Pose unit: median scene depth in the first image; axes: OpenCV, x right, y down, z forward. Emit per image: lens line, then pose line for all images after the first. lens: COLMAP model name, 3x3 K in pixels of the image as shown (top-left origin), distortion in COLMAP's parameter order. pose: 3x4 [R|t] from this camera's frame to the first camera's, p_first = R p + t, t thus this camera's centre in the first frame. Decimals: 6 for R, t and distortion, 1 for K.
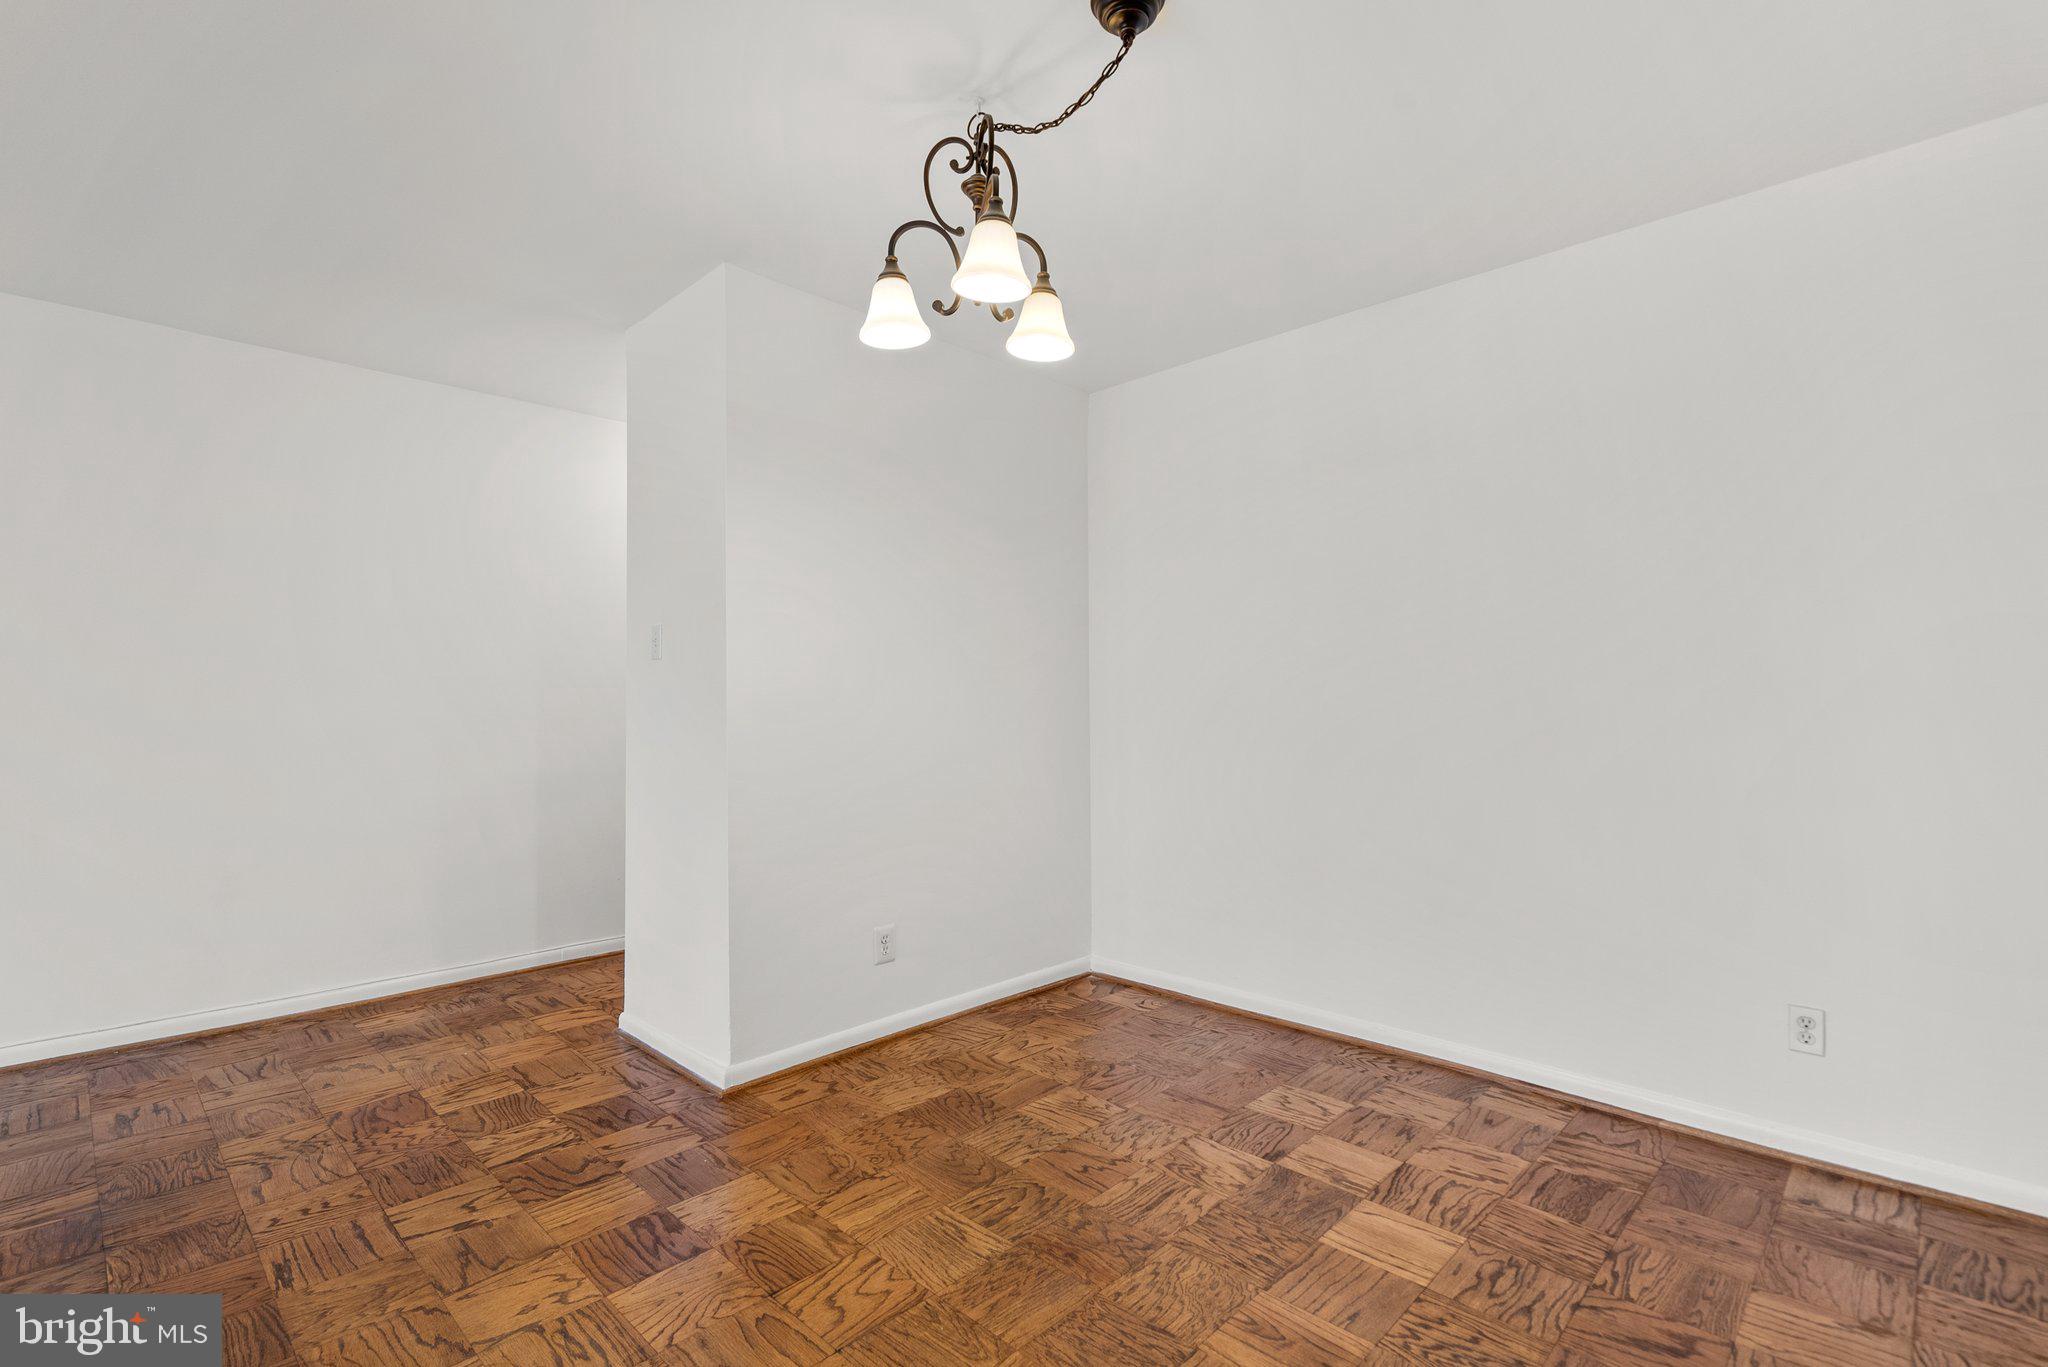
lens RADIAL K [[953.1, 0, 1013.5], [0, 953.1, 688.7], [0, 0, 1]] dist [-0.005664, 0.007910]
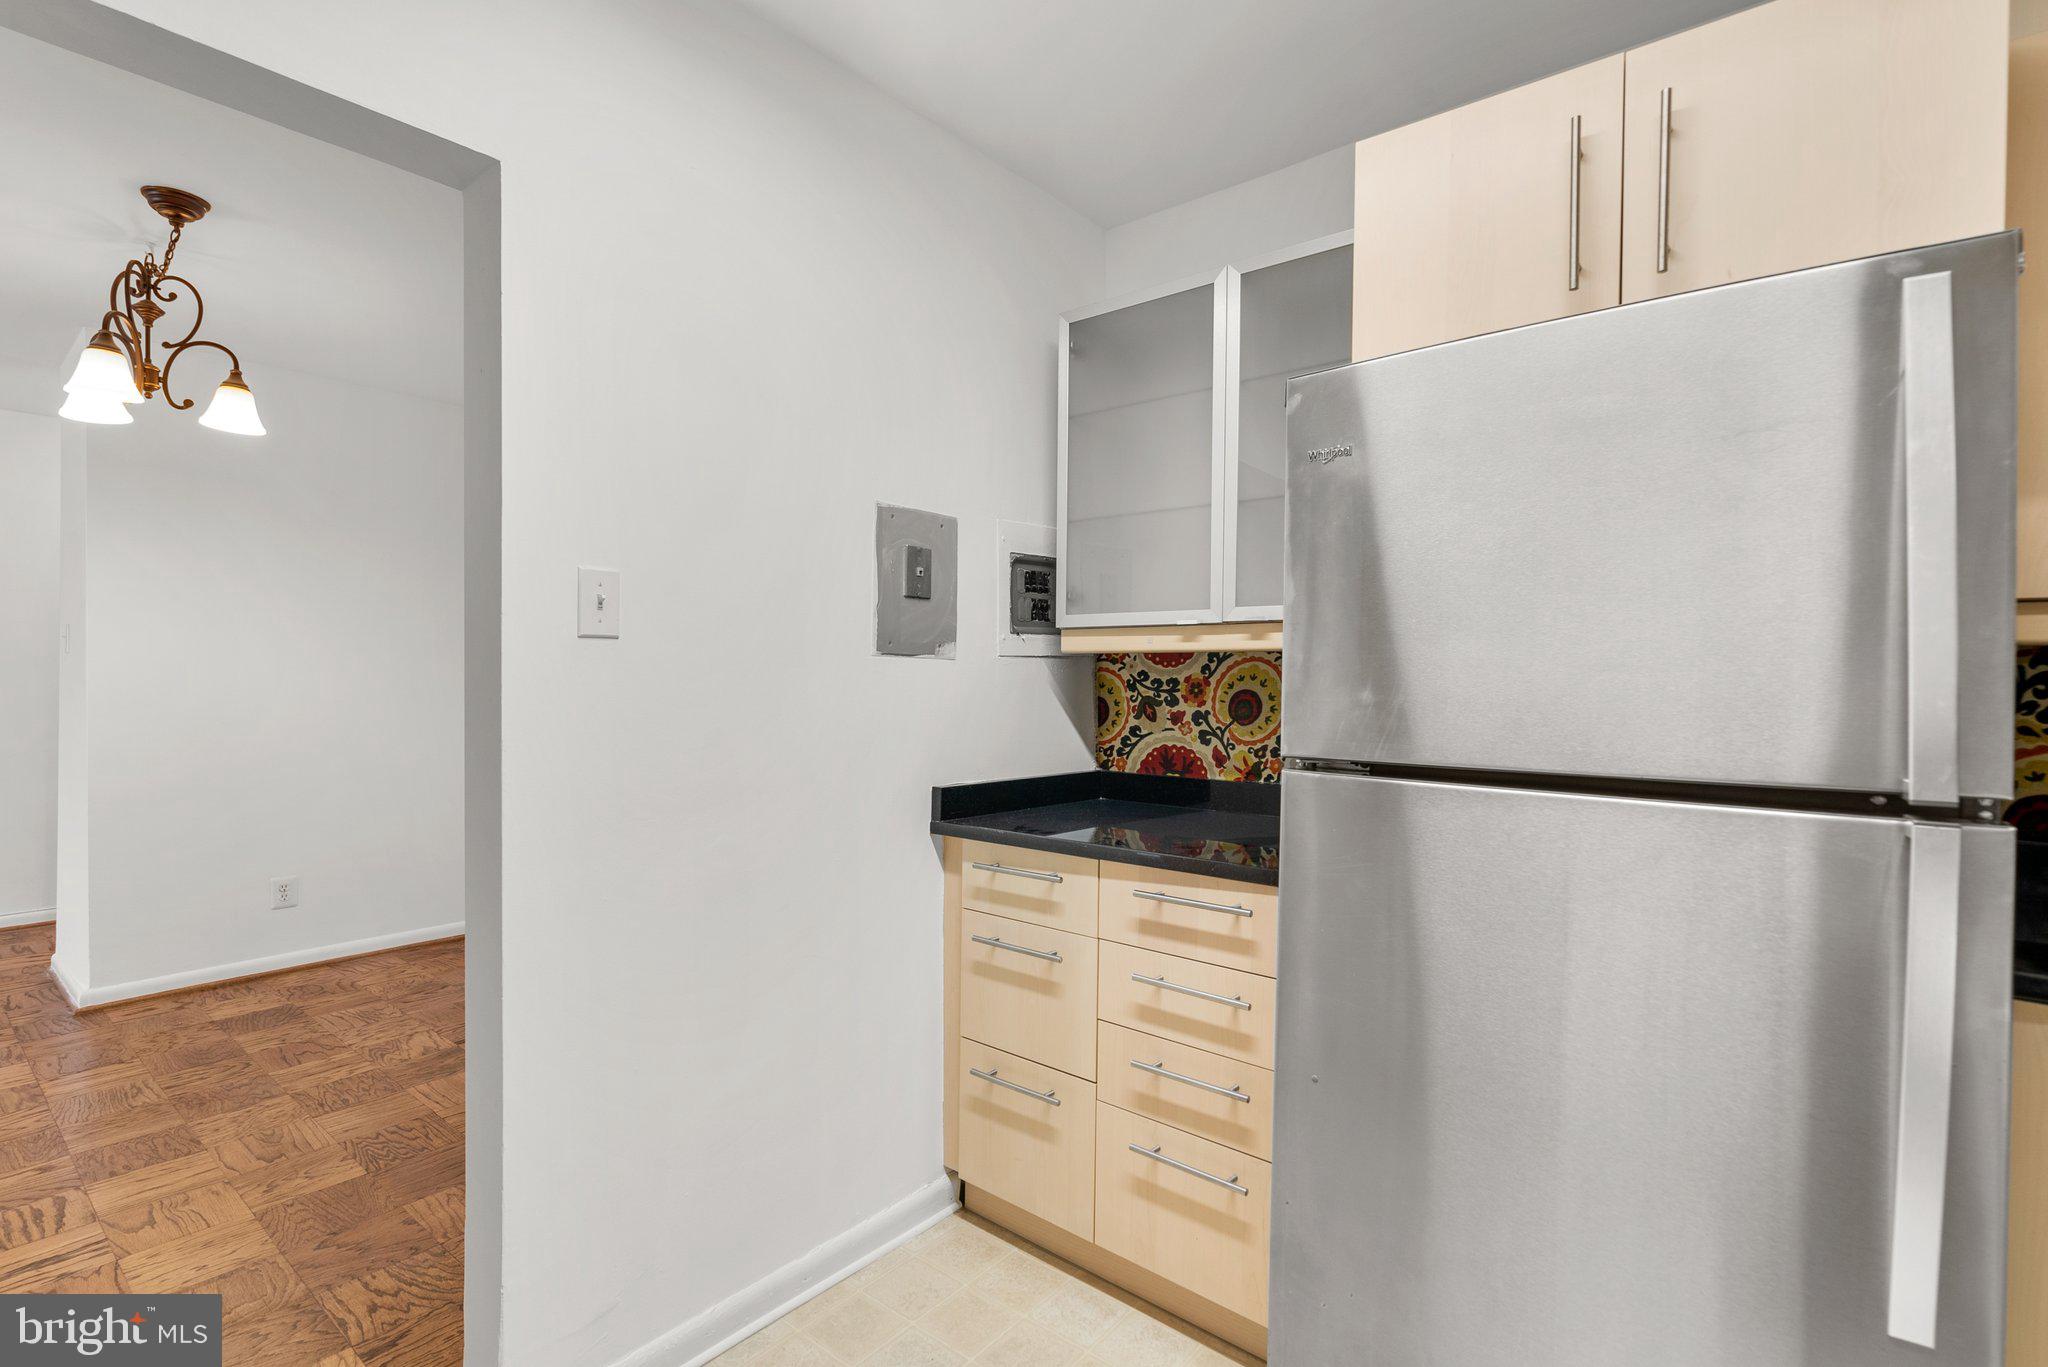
lens RADIAL K [[974.4, 0, 1024.0], [0, 974.4, 683.5], [0, 0, 1]] dist [-0.000470, -0.000021]
pose [[0.996169, 0.005404, 0.087278, 0.827349], [-0.007344, 0.999733, 0.021922, -0.037123], [-0.087136, -0.022479, 0.995943, -0.362464]]
